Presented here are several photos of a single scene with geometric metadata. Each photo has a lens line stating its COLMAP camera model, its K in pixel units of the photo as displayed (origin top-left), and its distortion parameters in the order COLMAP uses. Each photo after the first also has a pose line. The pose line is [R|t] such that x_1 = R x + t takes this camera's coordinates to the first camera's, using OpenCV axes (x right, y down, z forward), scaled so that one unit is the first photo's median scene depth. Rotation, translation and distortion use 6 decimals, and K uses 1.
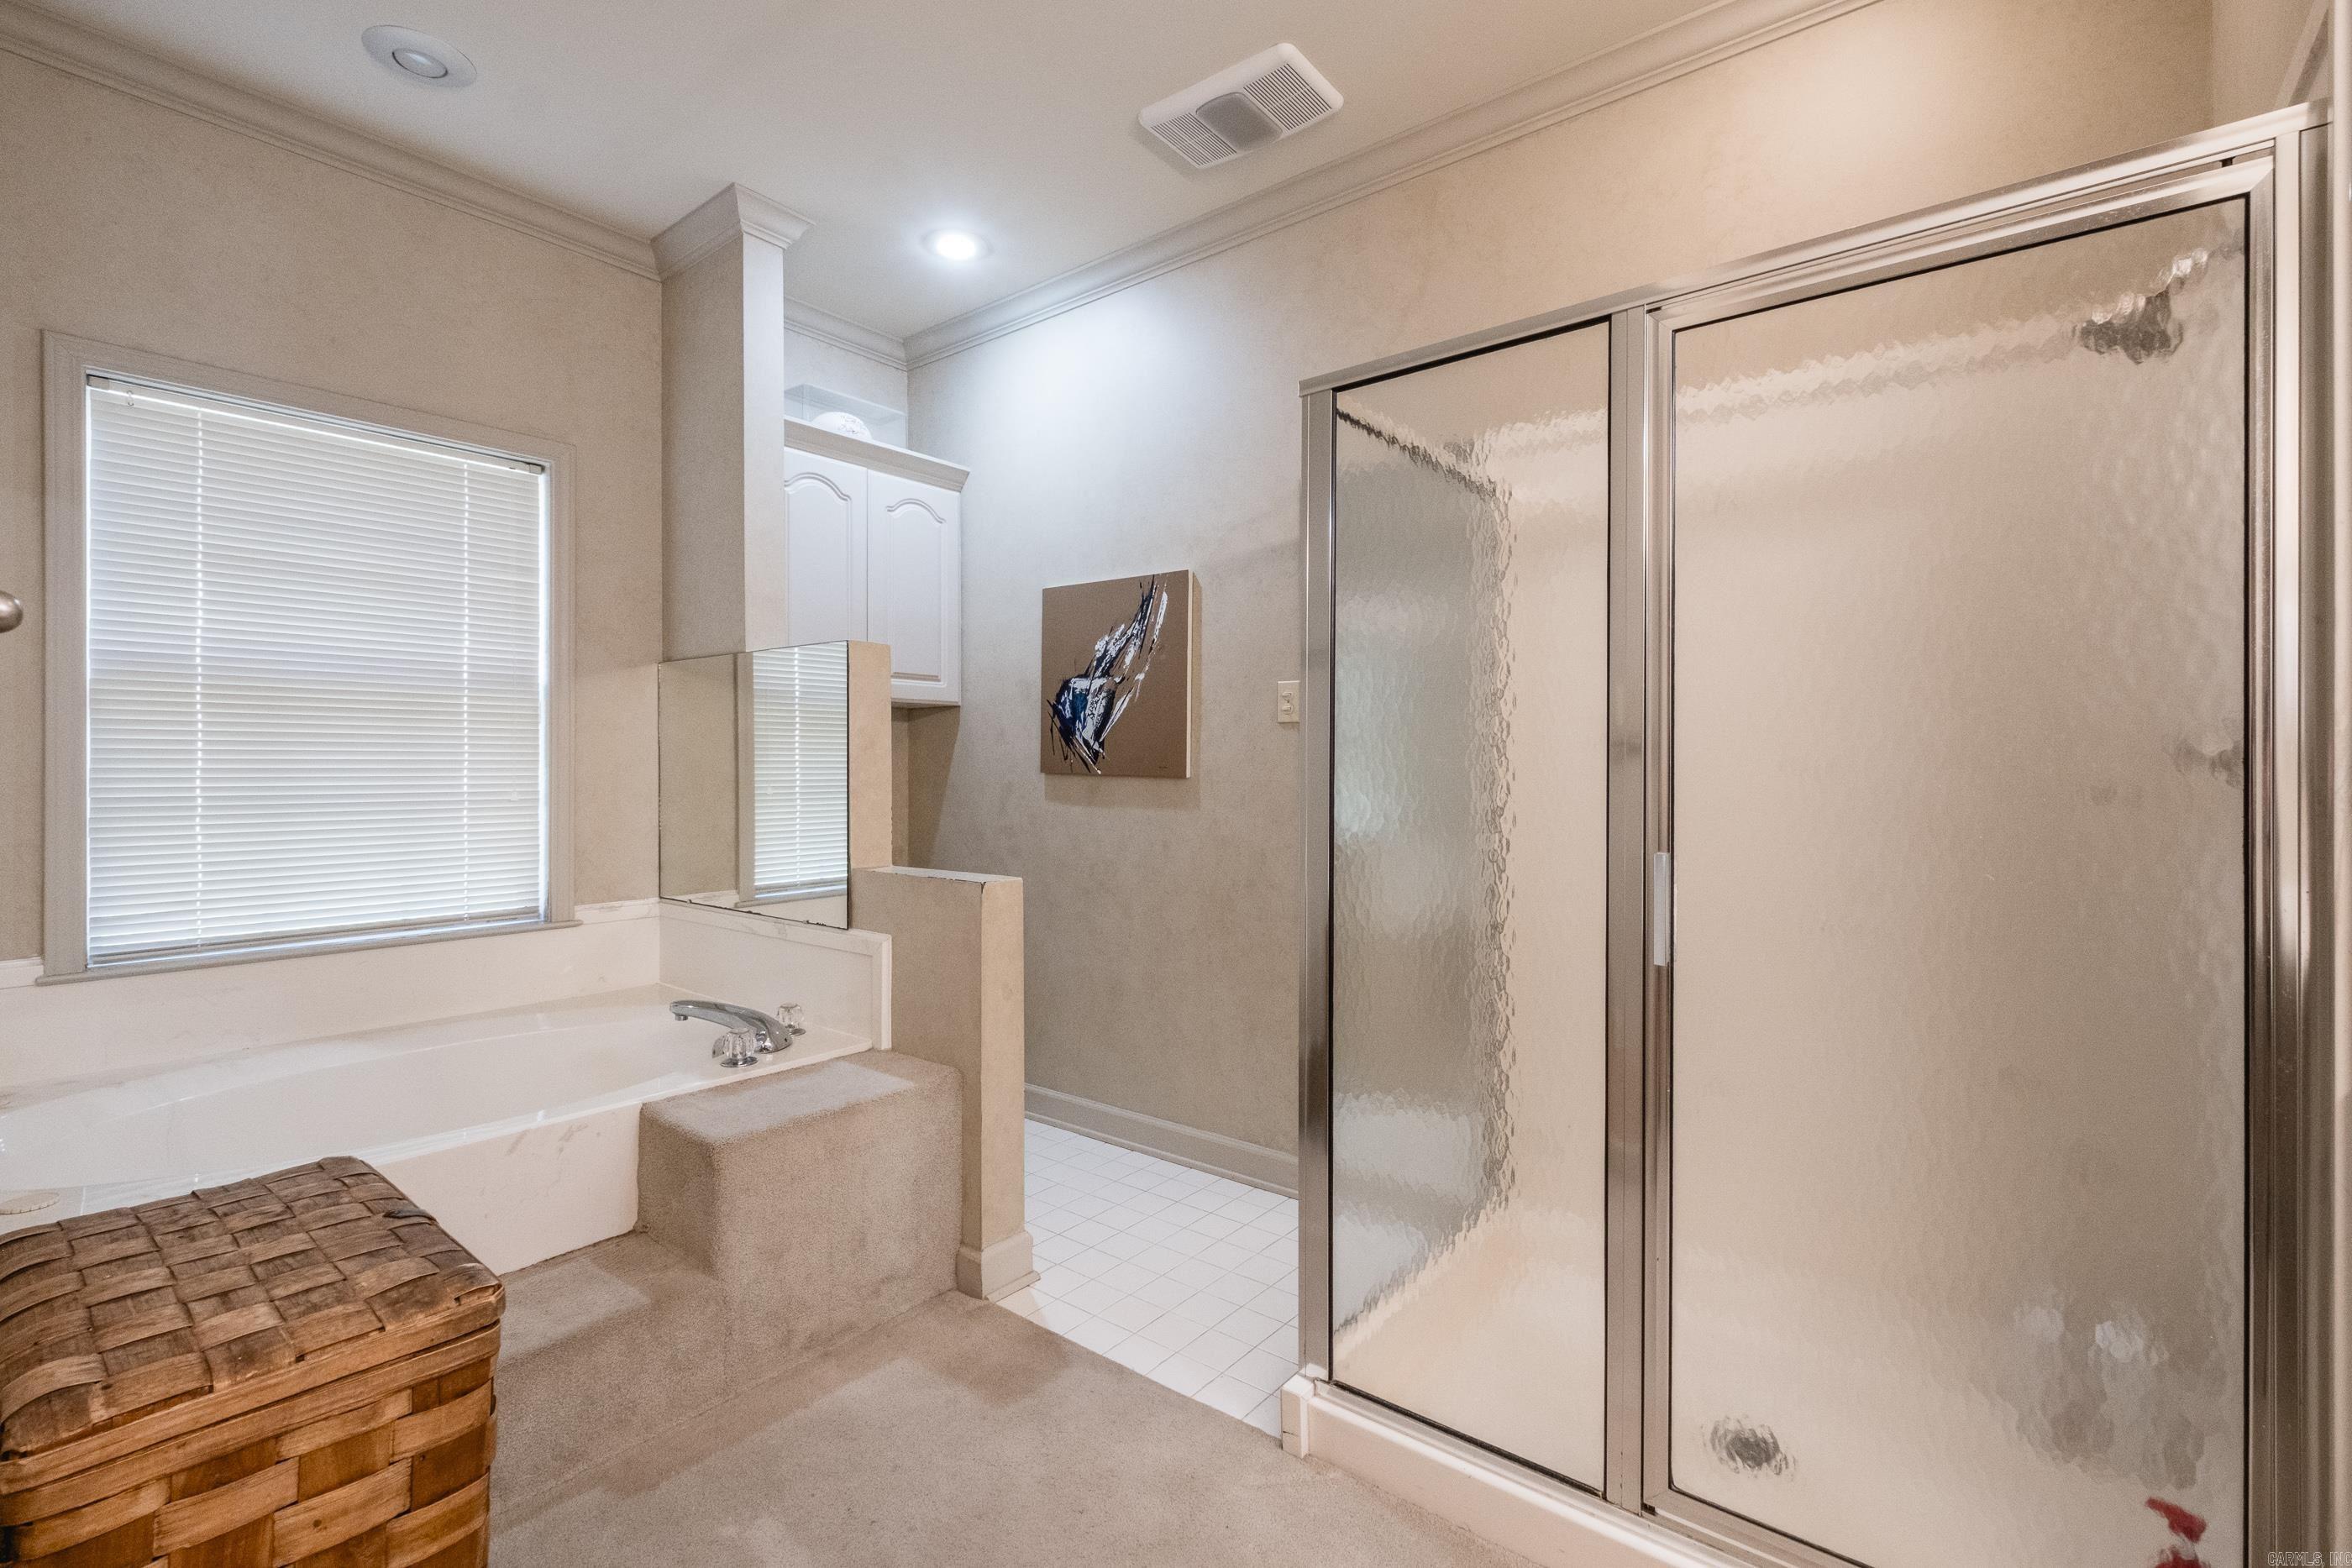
lens RADIAL K [[1028.5, 0, 1184.0], [0, 1028.5, 766.1], [0, 0, 1]] dist [0.001244, -0.000795]
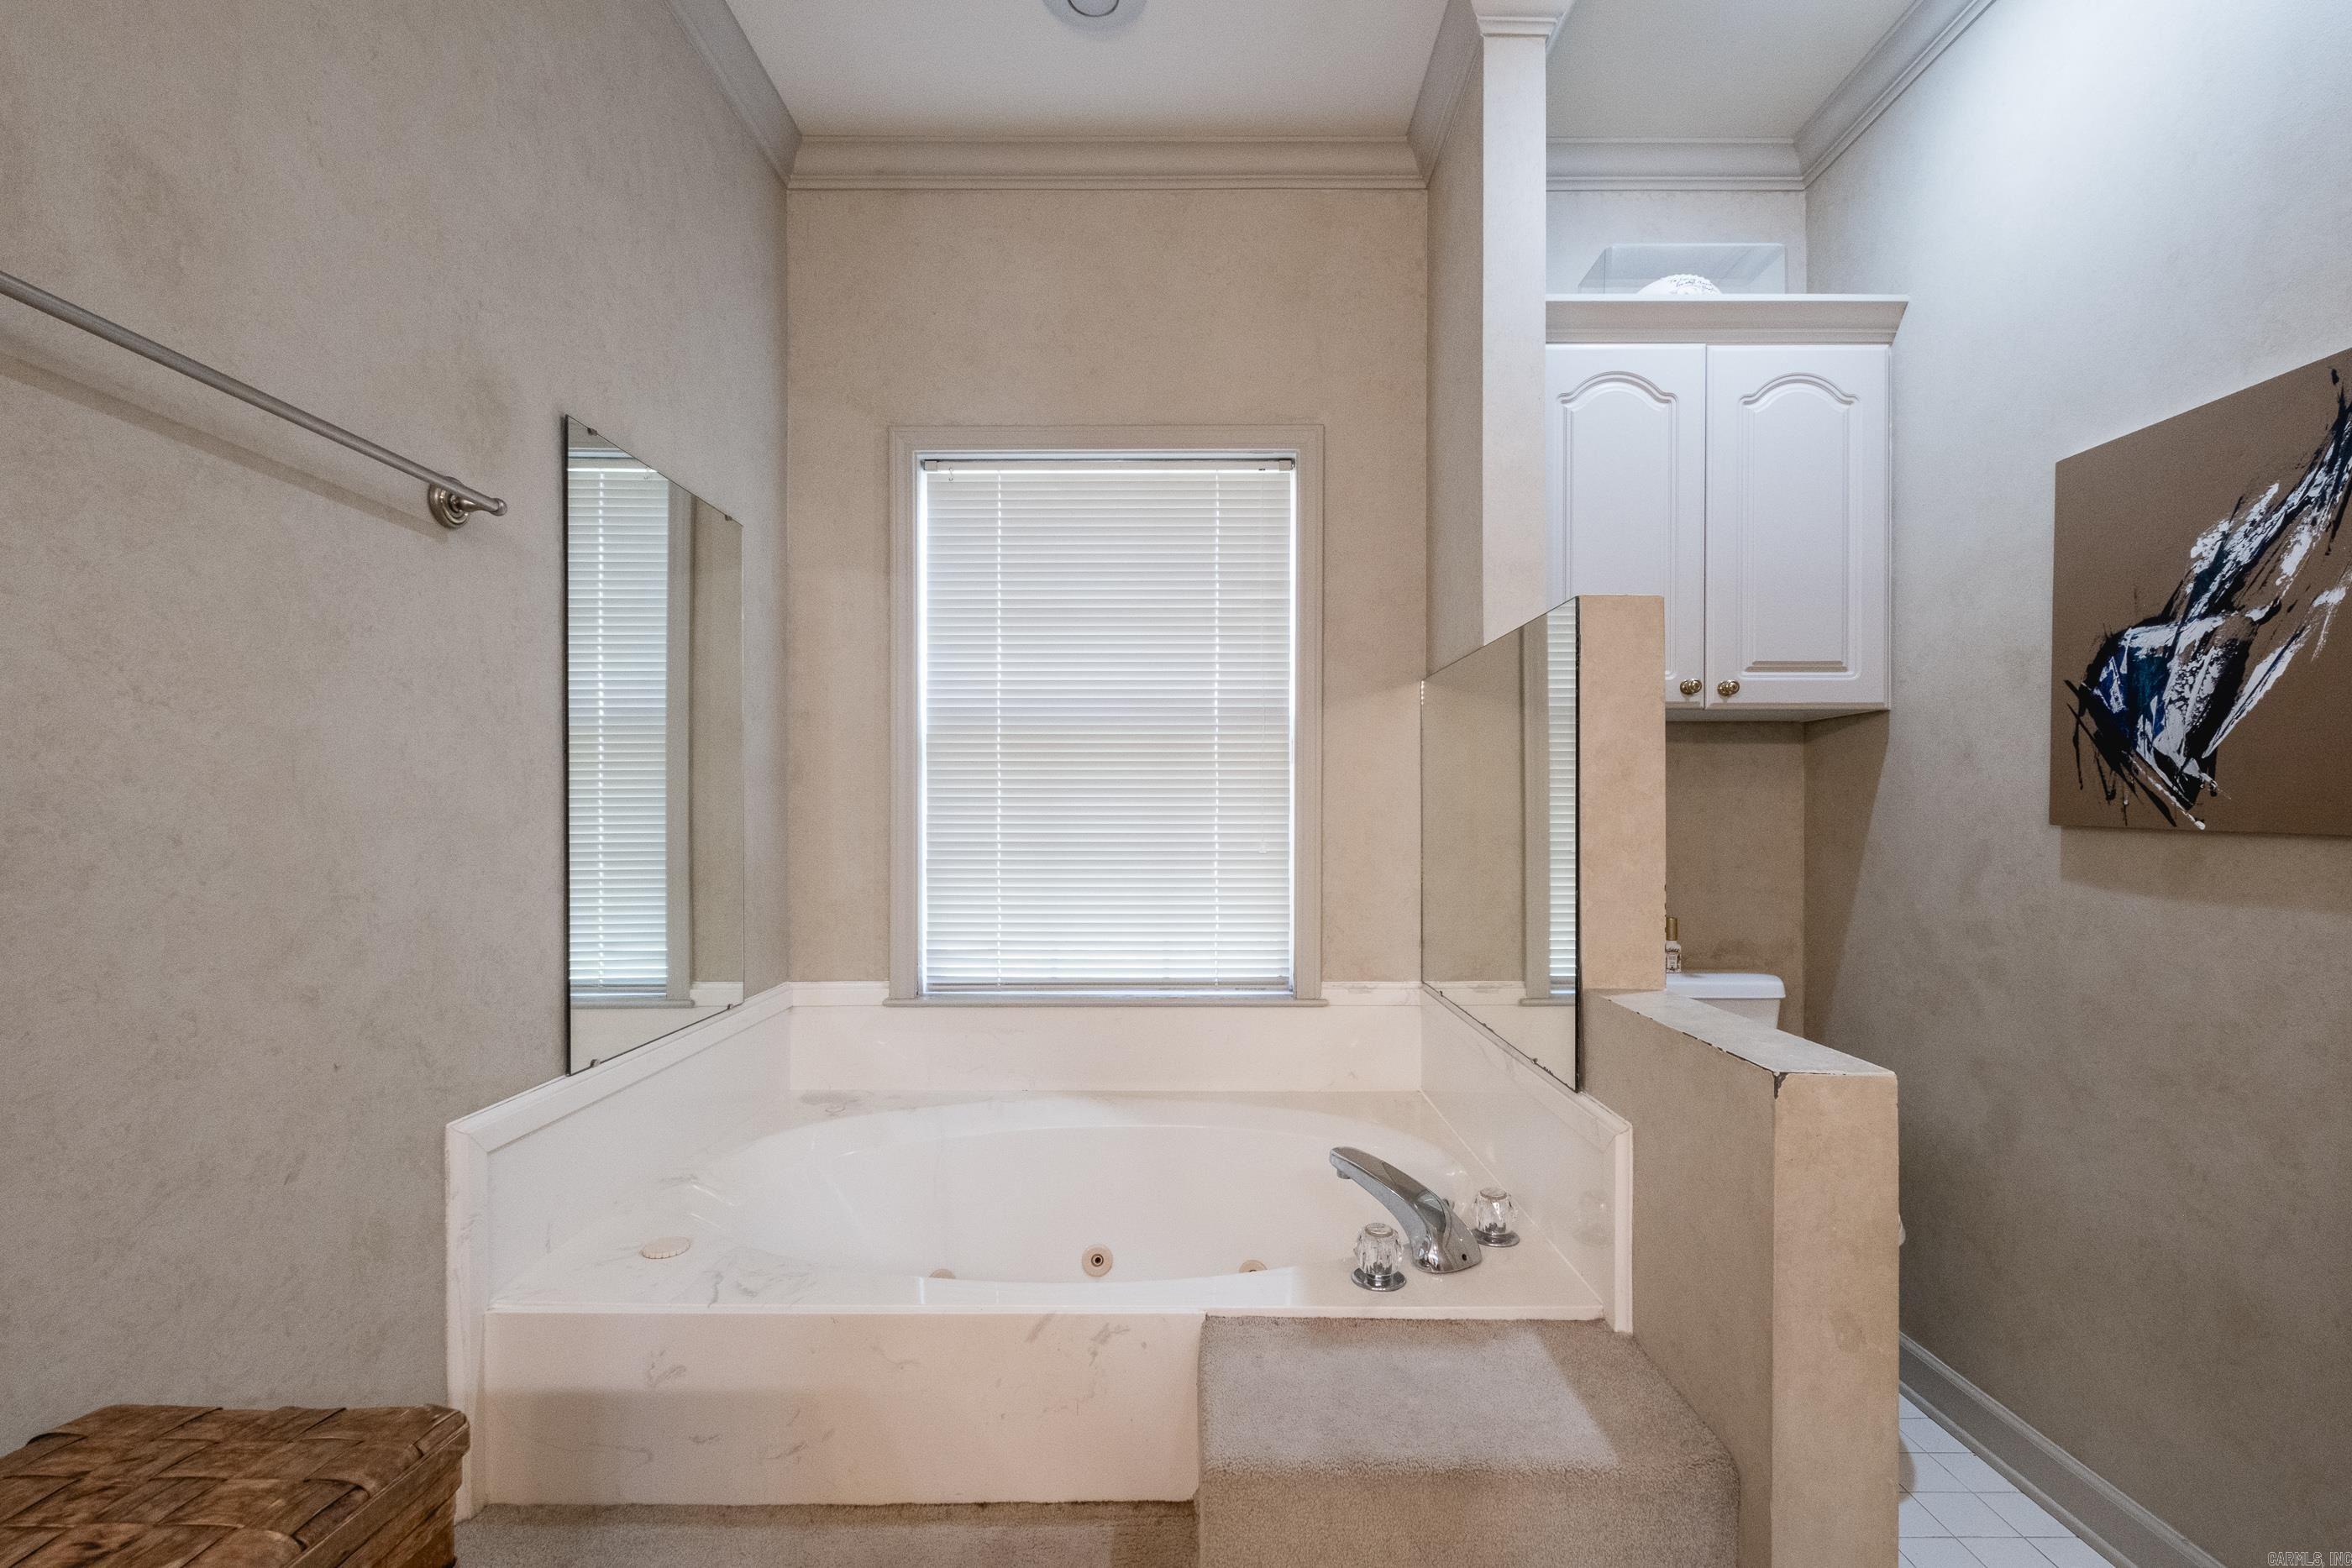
lens RADIAL K [[1066.7, 0, 1170.8], [0, 1066.7, 817.8], [0, 0, 1]] dist [0.002277, -0.001048]
pose [[0.626734, 0.003079, -0.779227, 0.000042], [0.000313, 0.999991, 0.004203, 0.000378], [0.779233, -0.002878, 0.626728, 0.351688]]
